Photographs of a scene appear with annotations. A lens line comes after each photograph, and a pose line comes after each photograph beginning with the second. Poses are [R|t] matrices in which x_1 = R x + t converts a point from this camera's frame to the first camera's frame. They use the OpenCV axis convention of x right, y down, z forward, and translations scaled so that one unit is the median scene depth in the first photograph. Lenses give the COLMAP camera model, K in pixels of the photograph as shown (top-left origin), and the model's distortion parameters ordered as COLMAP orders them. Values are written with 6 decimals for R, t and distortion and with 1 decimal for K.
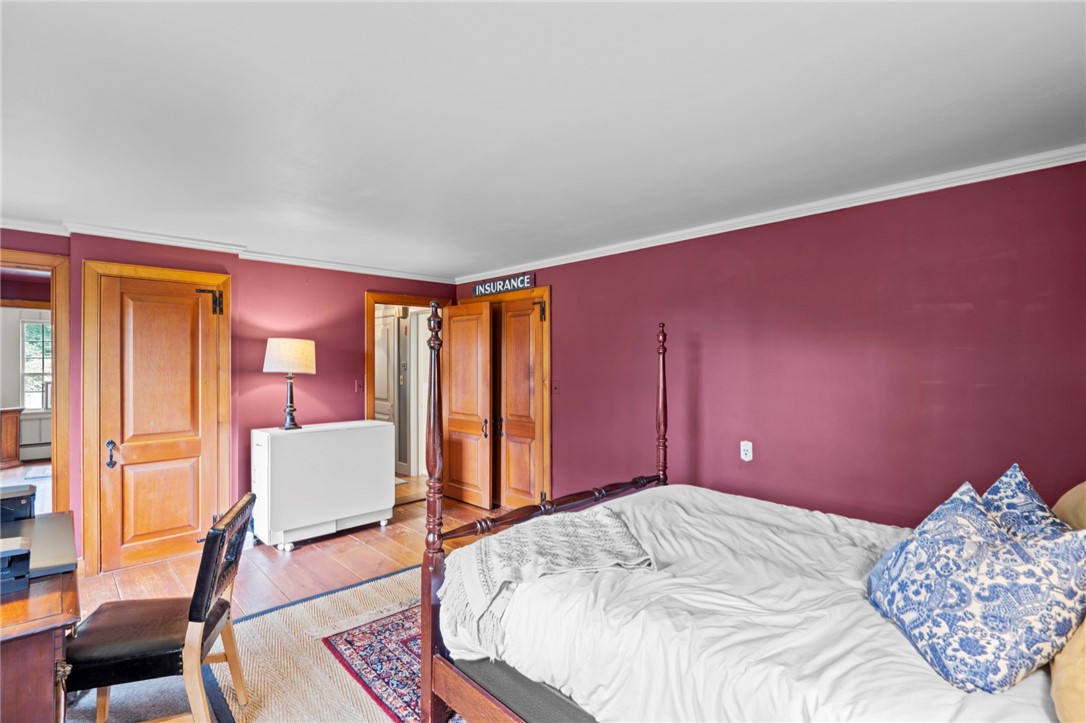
lens RADIAL K [[505.9, 0, 543.1], [0, 505.9, 360.6], [0, 0, 1]] dist [-0.001867, 0.000099]
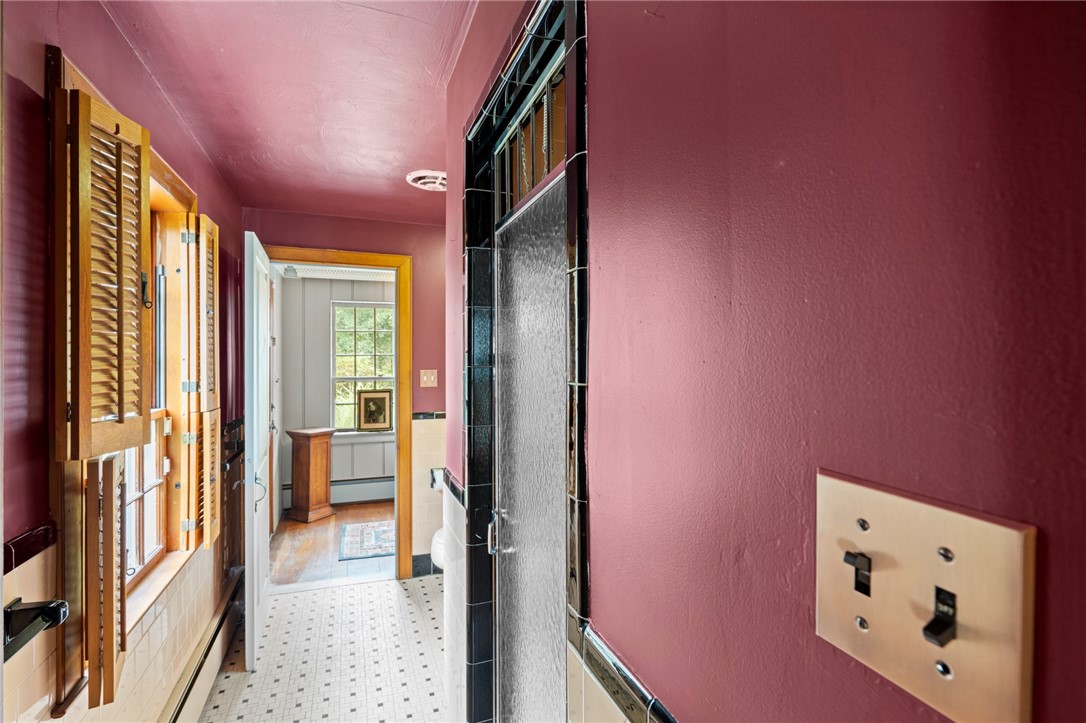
lens RADIAL K [[505.9, 0, 542.2], [0, 505.9, 363.6], [0, 0, 1]] dist [-0.001867, 0.000099]
pose [[0.924704, -0.001761, -0.380684, -0.512774], [0.001746, 0.999998, -0.000385, 0.006893], [0.380684, -0.000309, 0.924705, 0.478268]]
